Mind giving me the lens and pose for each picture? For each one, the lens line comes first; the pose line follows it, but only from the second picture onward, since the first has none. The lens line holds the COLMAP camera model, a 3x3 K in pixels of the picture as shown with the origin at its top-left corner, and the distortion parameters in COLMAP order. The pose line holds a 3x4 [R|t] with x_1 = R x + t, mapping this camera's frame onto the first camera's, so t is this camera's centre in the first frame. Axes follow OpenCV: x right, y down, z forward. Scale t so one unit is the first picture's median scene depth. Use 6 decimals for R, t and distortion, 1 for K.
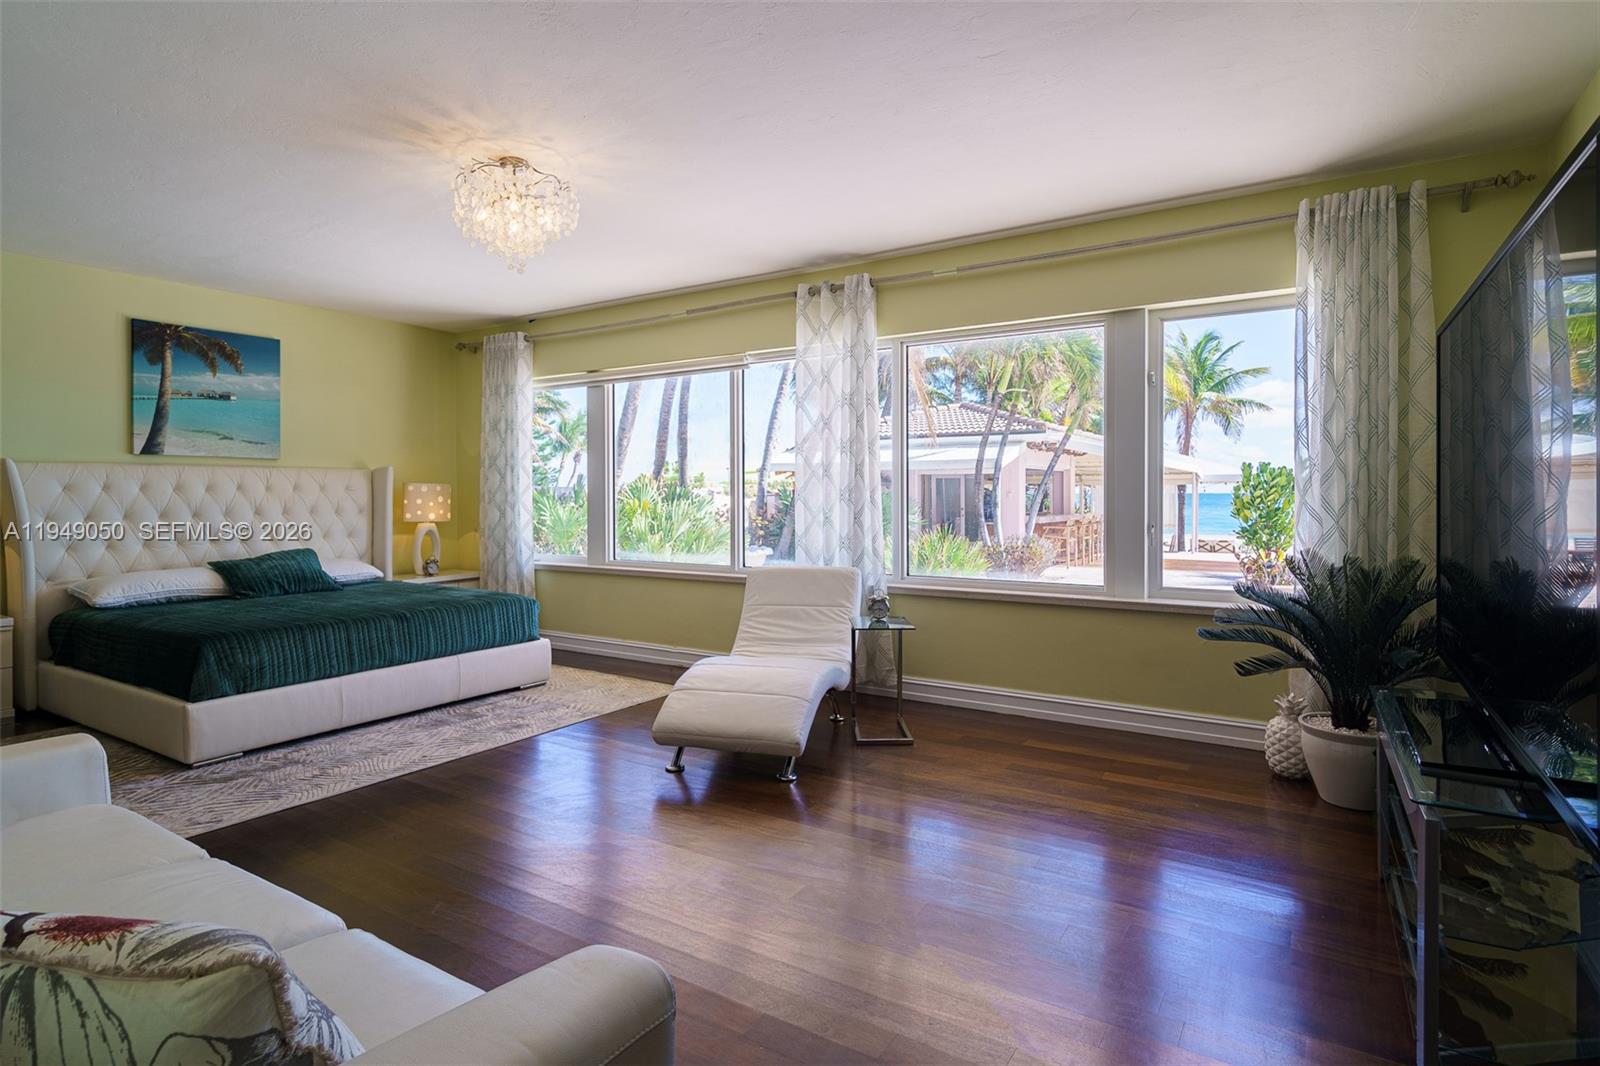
lens RADIAL K [[814.7, 0, 803.5], [0, 814.7, 494.4], [0, 0, 1]] dist [0.000145, -0.000097]
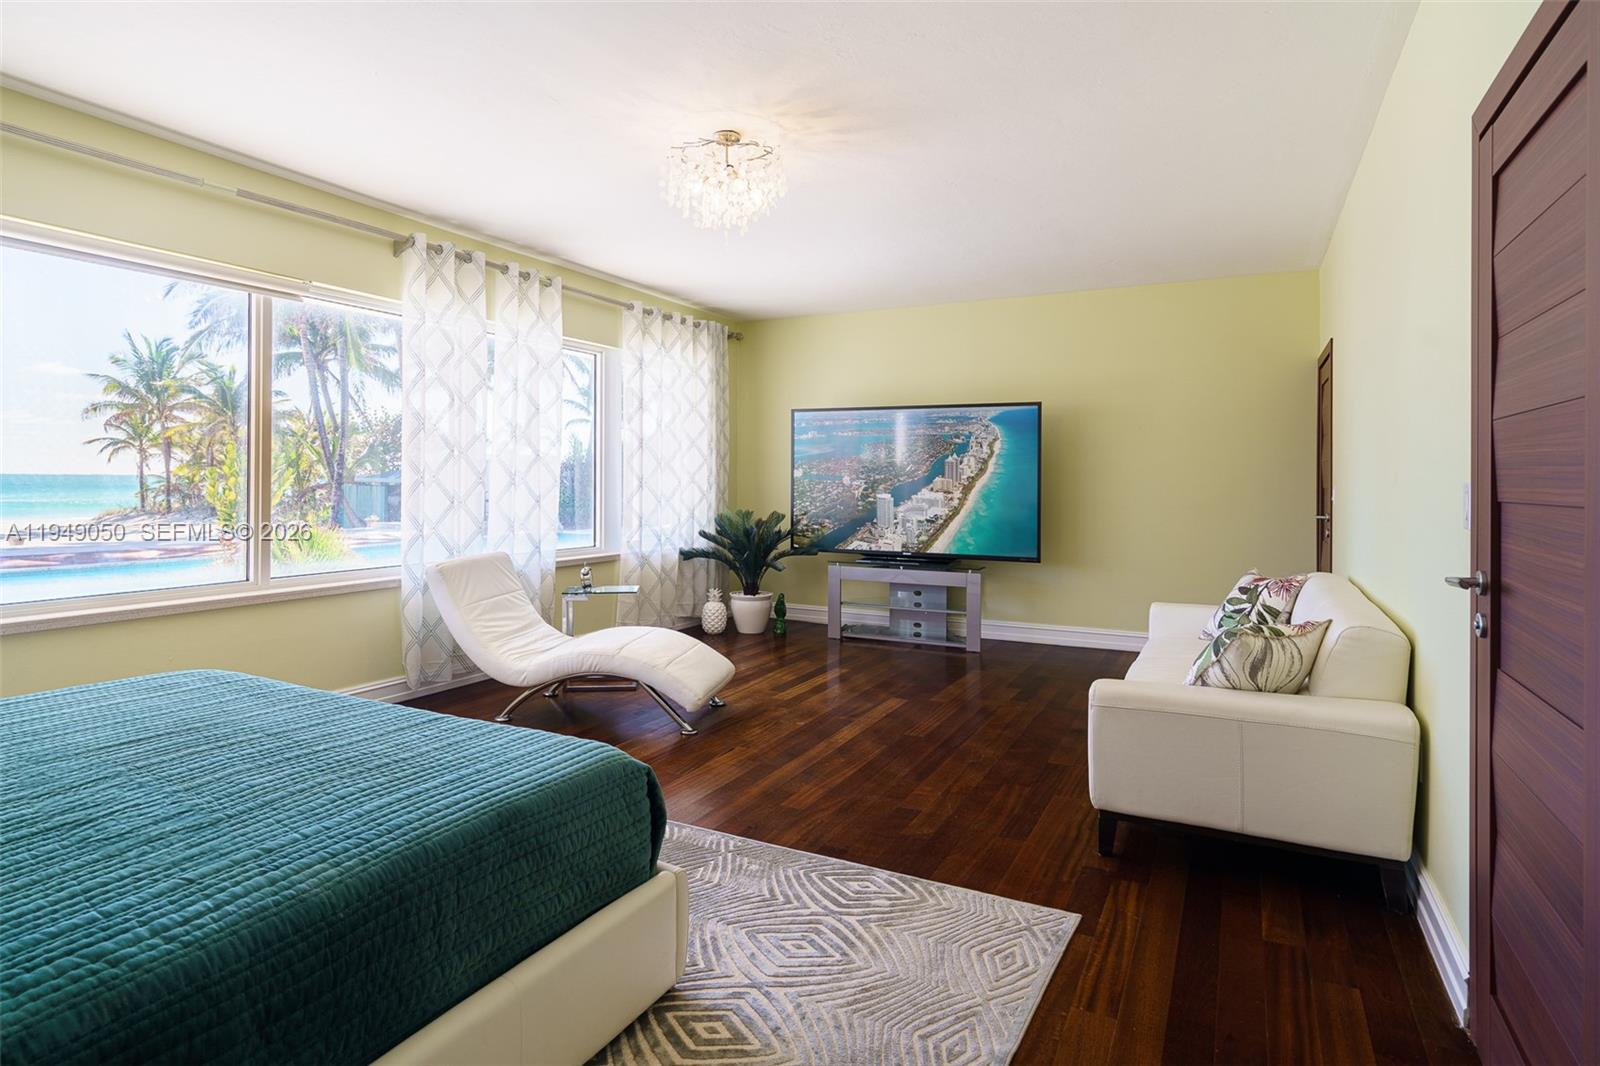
lens RADIAL K [[814.7, 0, 803.5], [0, 814.7, 494.4], [0, 0, 1]] dist [0.000145, -0.000097]
pose [[-0.065019, -0.002827, 0.997880, -1.009820], [-0.012548, 0.999919, 0.002015, 0.009723], [-0.997805, -0.012390, -0.065049, 0.738200]]
